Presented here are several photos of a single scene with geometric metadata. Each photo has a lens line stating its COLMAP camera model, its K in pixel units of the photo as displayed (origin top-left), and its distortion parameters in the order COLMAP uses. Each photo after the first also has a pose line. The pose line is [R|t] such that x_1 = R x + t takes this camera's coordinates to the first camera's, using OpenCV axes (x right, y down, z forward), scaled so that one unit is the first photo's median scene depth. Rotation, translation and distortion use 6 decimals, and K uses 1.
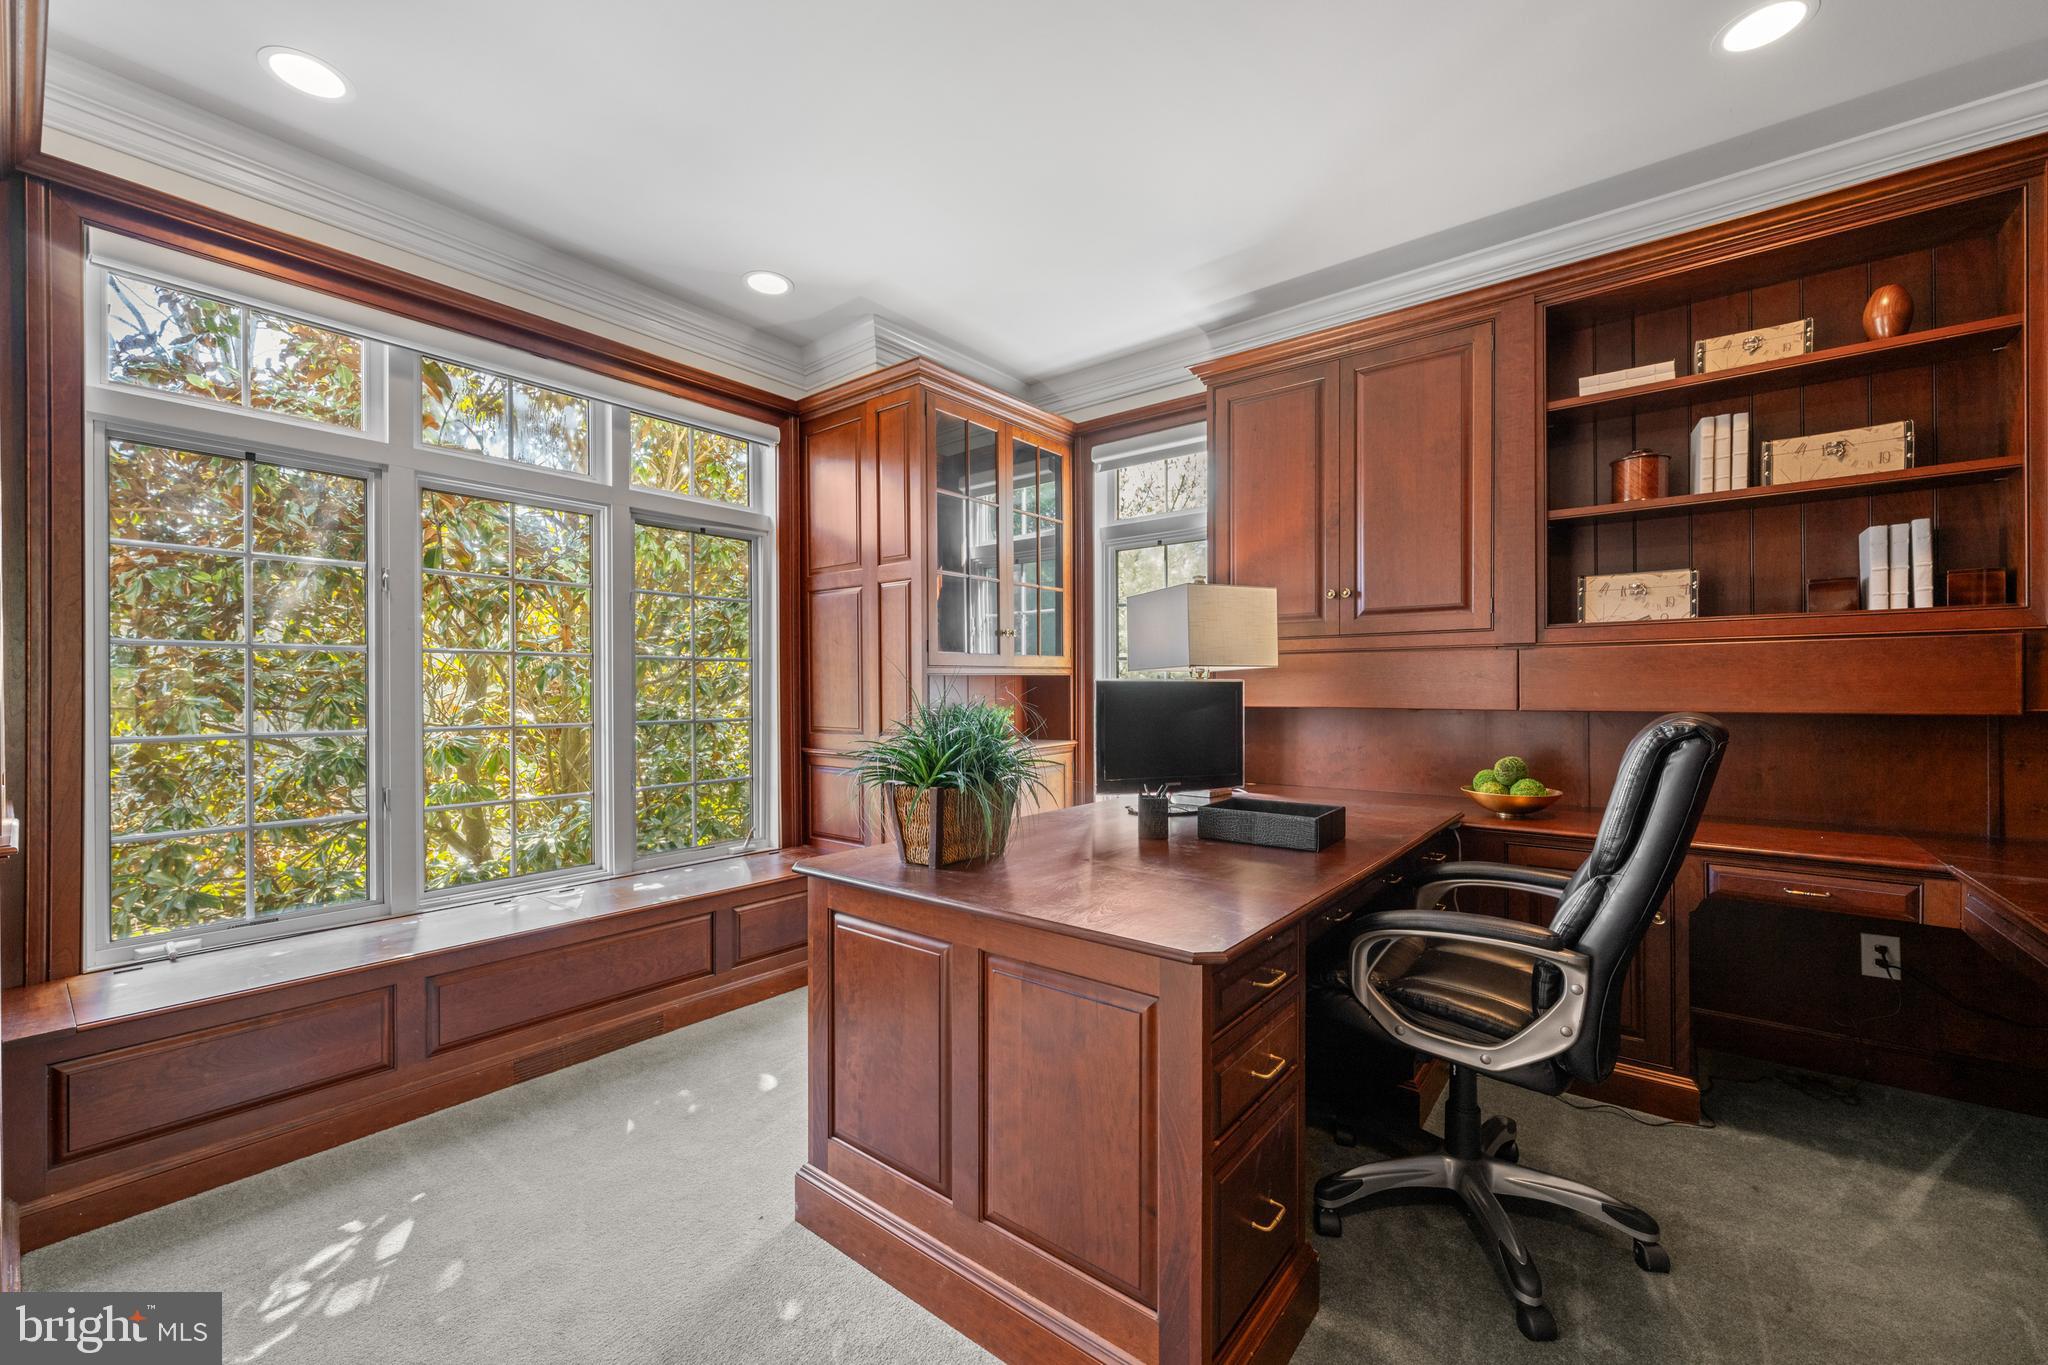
lens RADIAL K [[811.5, 0, 1017.0], [0, 811.5, 685.3], [0, 0, 1]] dist [0.001425, -0.001138]
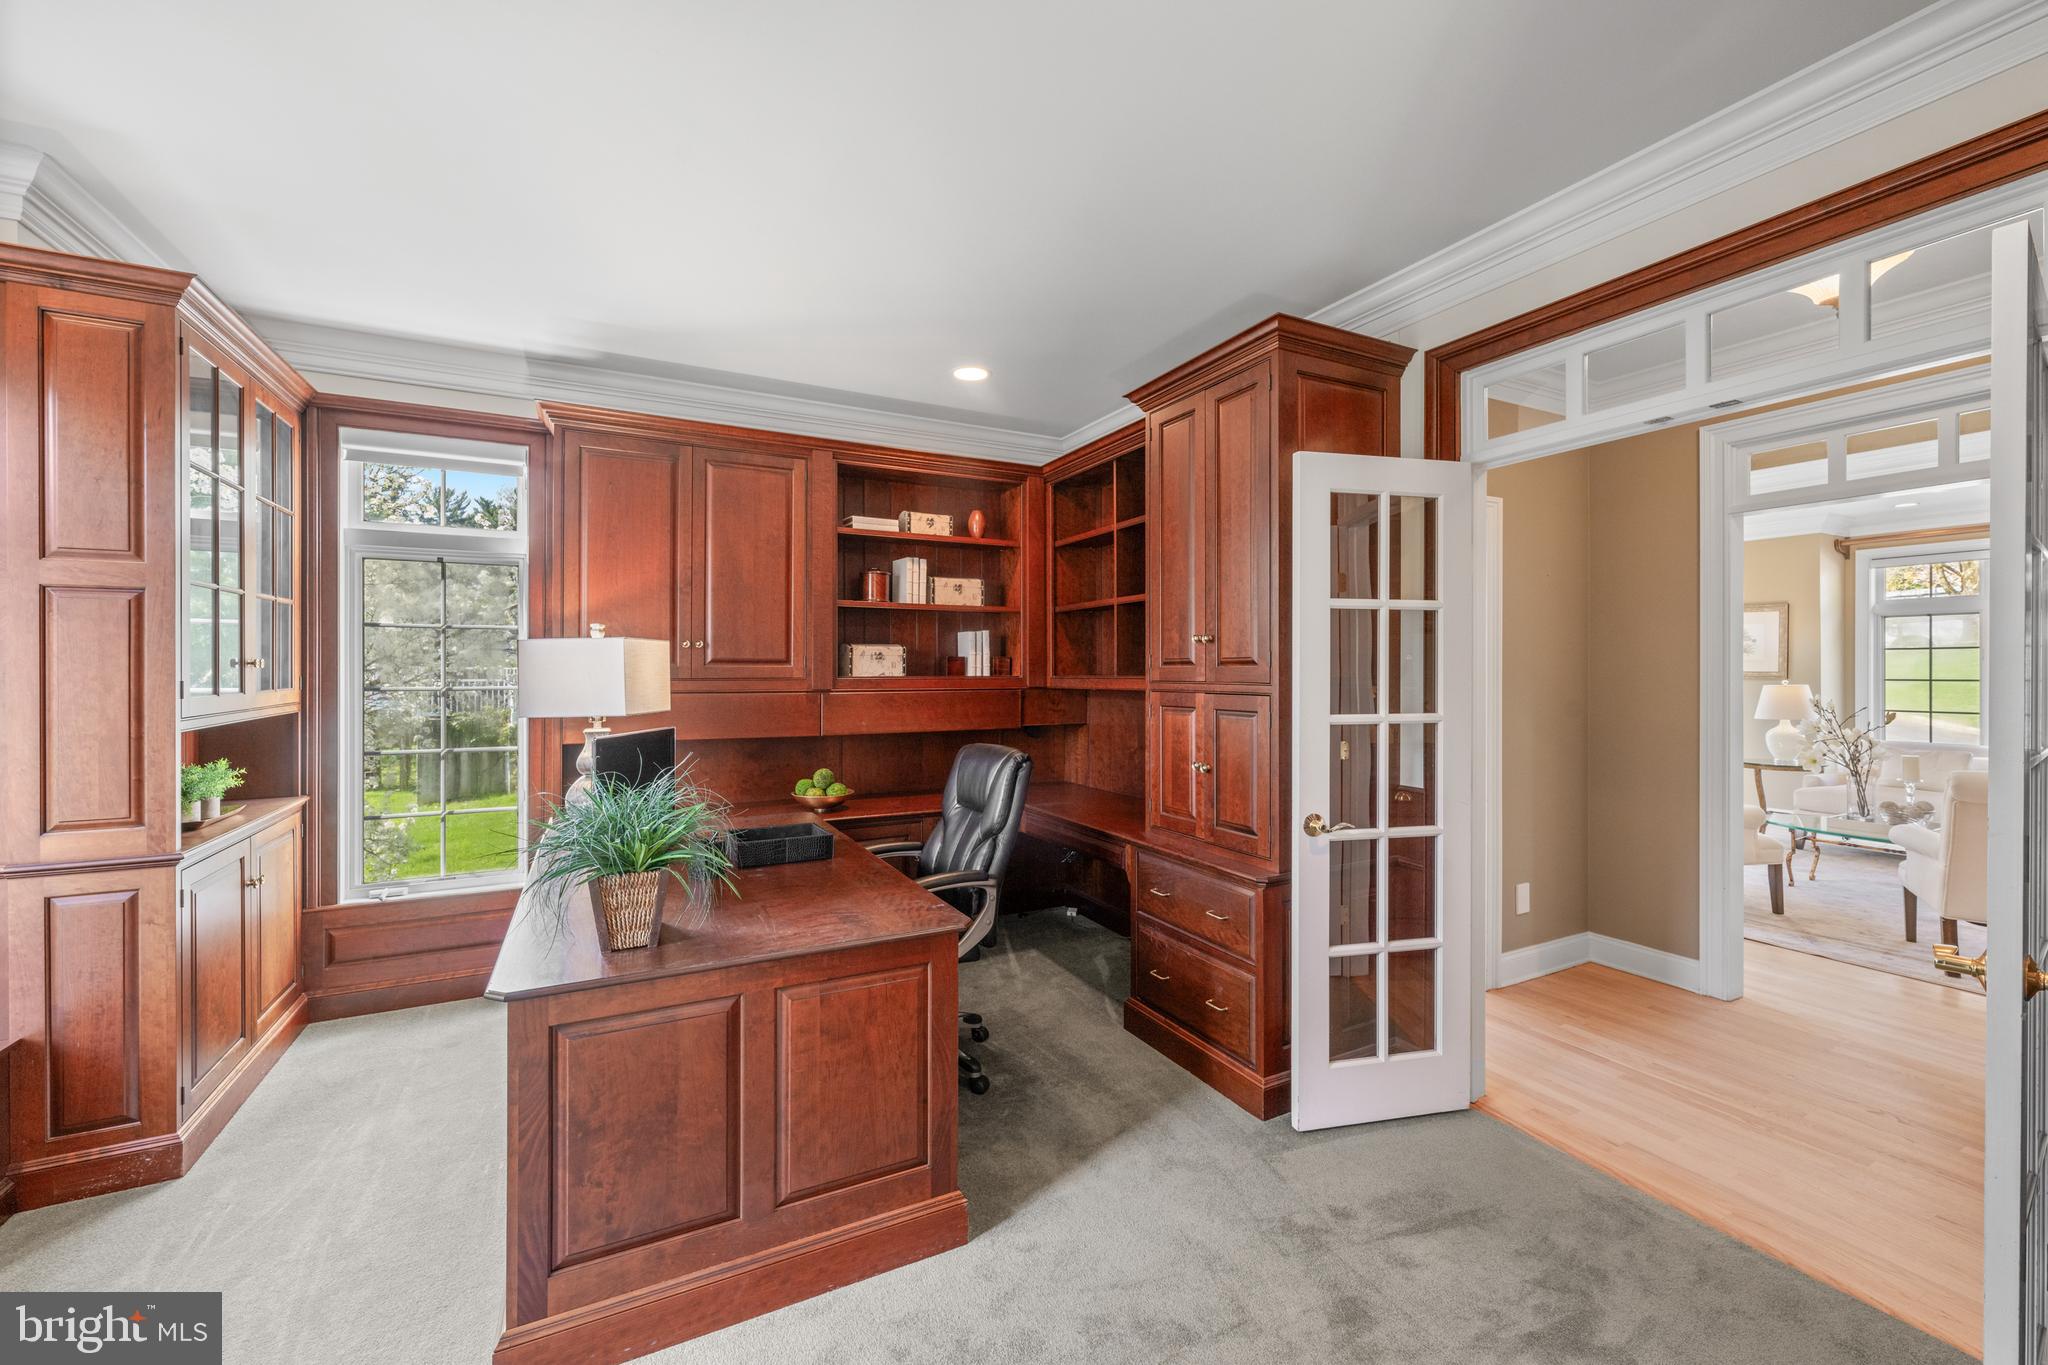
lens RADIAL K [[811.5, 0, 1005.0], [0, 811.5, 678.9], [0, 0, 1]] dist [0.001425, -0.001138]
pose [[0.418474, -0.003315, 0.908223, -0.587694], [-0.003078, 0.999982, 0.005068, -0.084034], [-0.908224, -0.004916, 0.418456, 0.107967]]
